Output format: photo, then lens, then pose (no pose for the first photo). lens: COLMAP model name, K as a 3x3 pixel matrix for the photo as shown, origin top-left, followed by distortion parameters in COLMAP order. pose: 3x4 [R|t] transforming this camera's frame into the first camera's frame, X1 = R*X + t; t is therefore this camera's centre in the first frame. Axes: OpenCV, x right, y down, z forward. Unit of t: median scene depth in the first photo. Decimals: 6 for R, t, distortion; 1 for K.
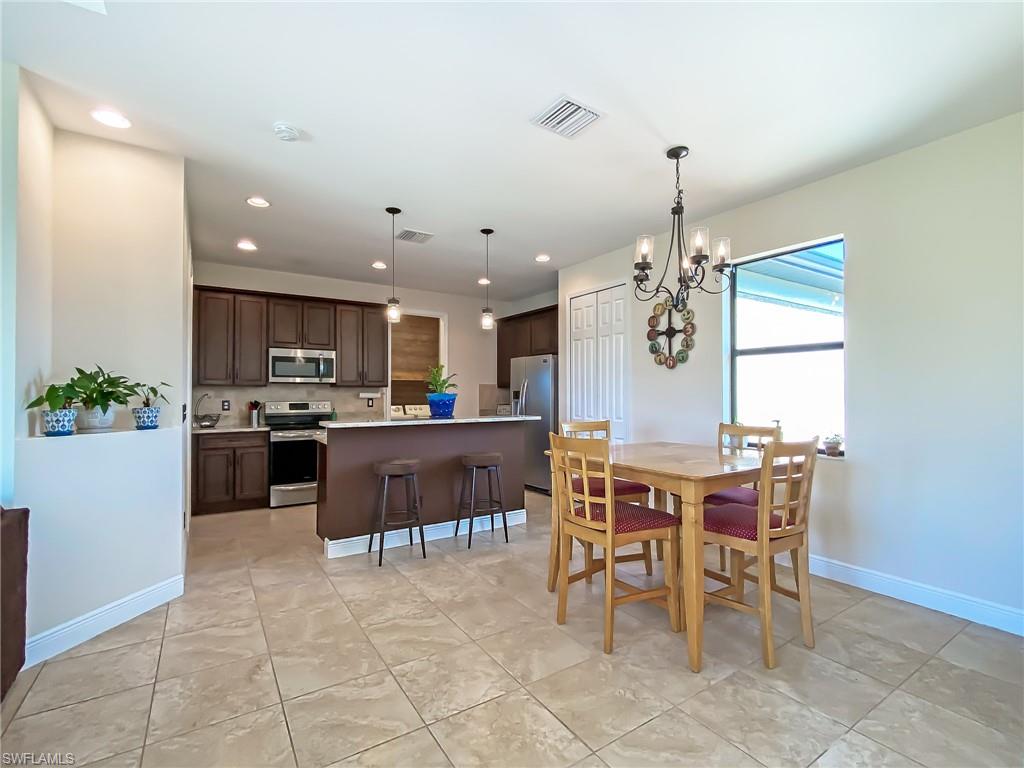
lens RADIAL K [[470.4, 0, 512.7], [0, 470.4, 387.4], [0, 0, 1]] dist [0.002766, -0.000102]
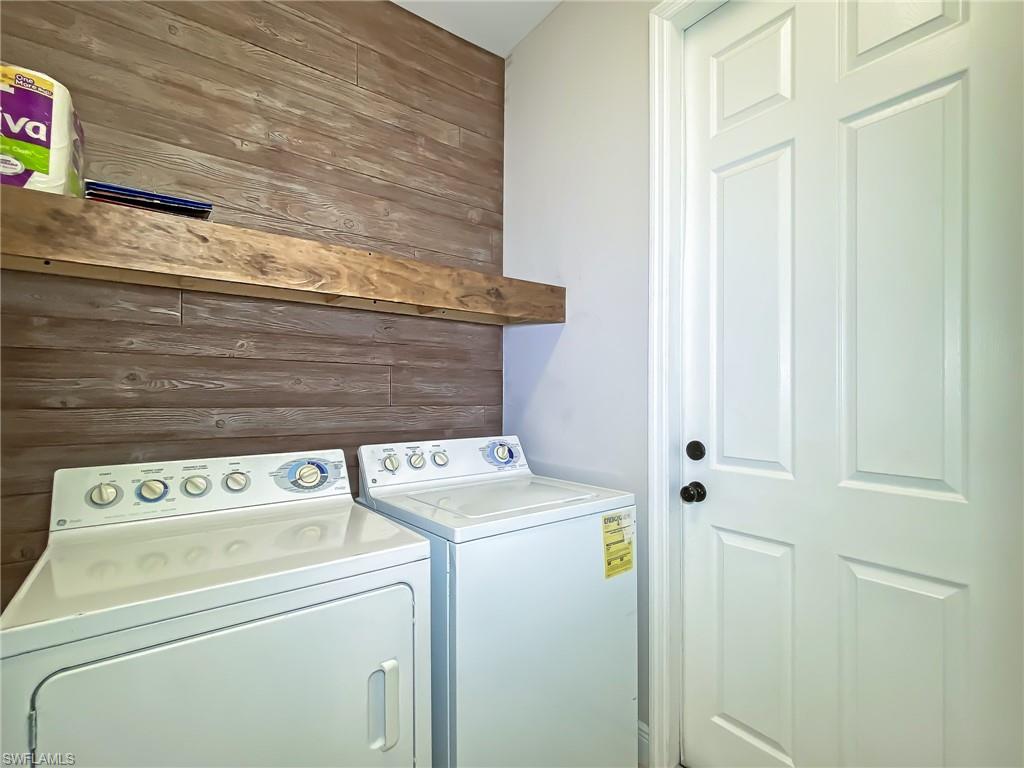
lens RADIAL K [[475.6, 0, 512.3], [0, 475.6, 394.5], [0, 0, 1]] dist [0.000479, -0.001444]
pose [[0.996047, 0.003442, 0.088757, -0.346632], [-0.005016, 0.999834, 0.017517, 0.027988], [-0.088682, -0.017893, 0.995899, 1.508384]]
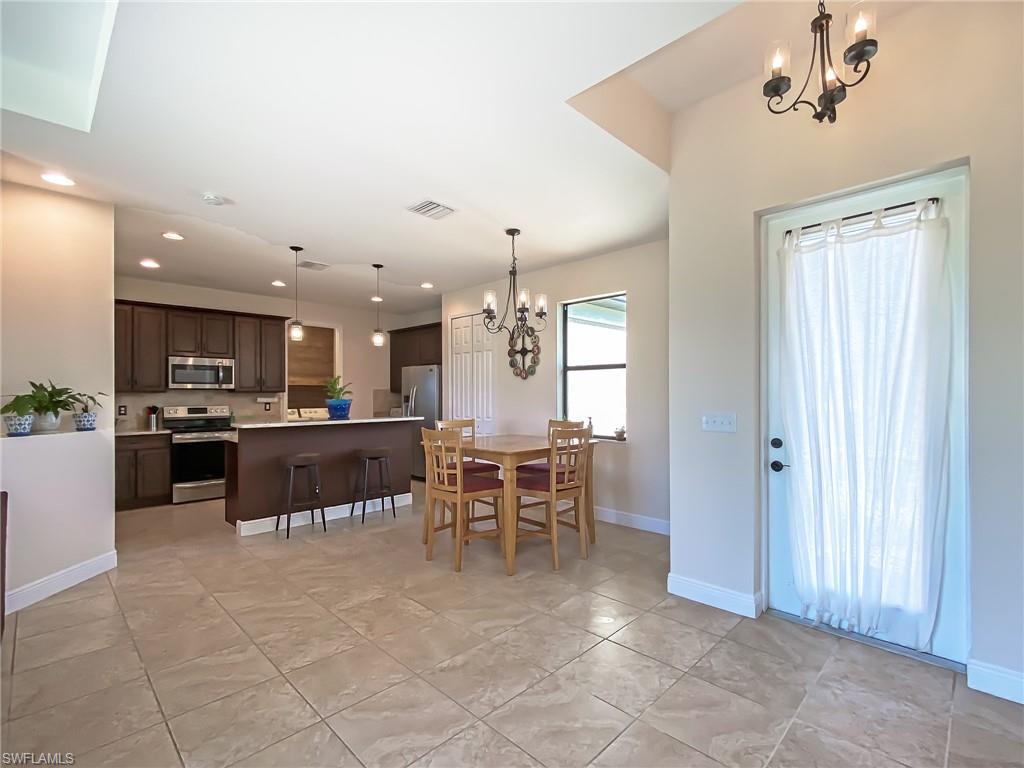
lens RADIAL K [[475.6, 0, 512.3], [0, 475.6, 394.5], [0, 0, 1]] dist [0.000479, -0.001444]
pose [[0.978223, -0.001616, 0.207549, 0.029716], [-0.000913, 0.999926, 0.012092, -0.013356], [-0.207553, -0.012018, 0.978150, -0.269922]]
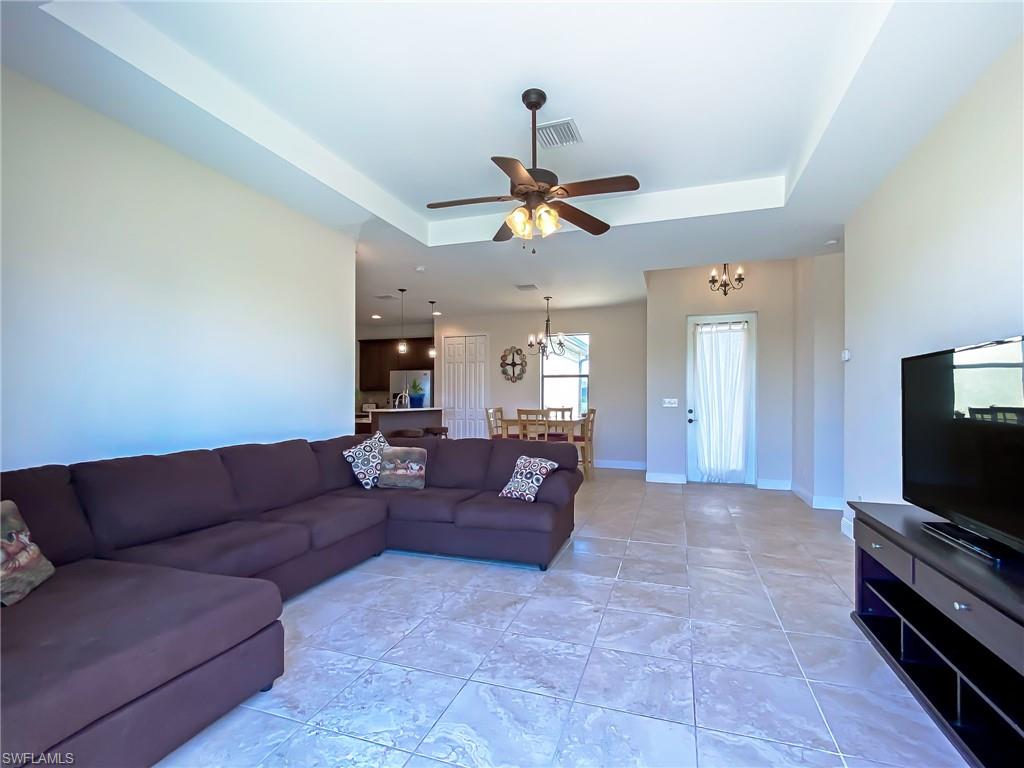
lens RADIAL K [[475.6, 0, 512.3], [0, 475.6, 394.5], [0, 0, 1]] dist [0.000479, -0.001444]
pose [[0.789968, 0.010470, 0.613059, -0.871145], [-0.011027, 0.999935, -0.002868, 0.016212], [-0.613050, -0.004494, 0.790032, -0.571454]]
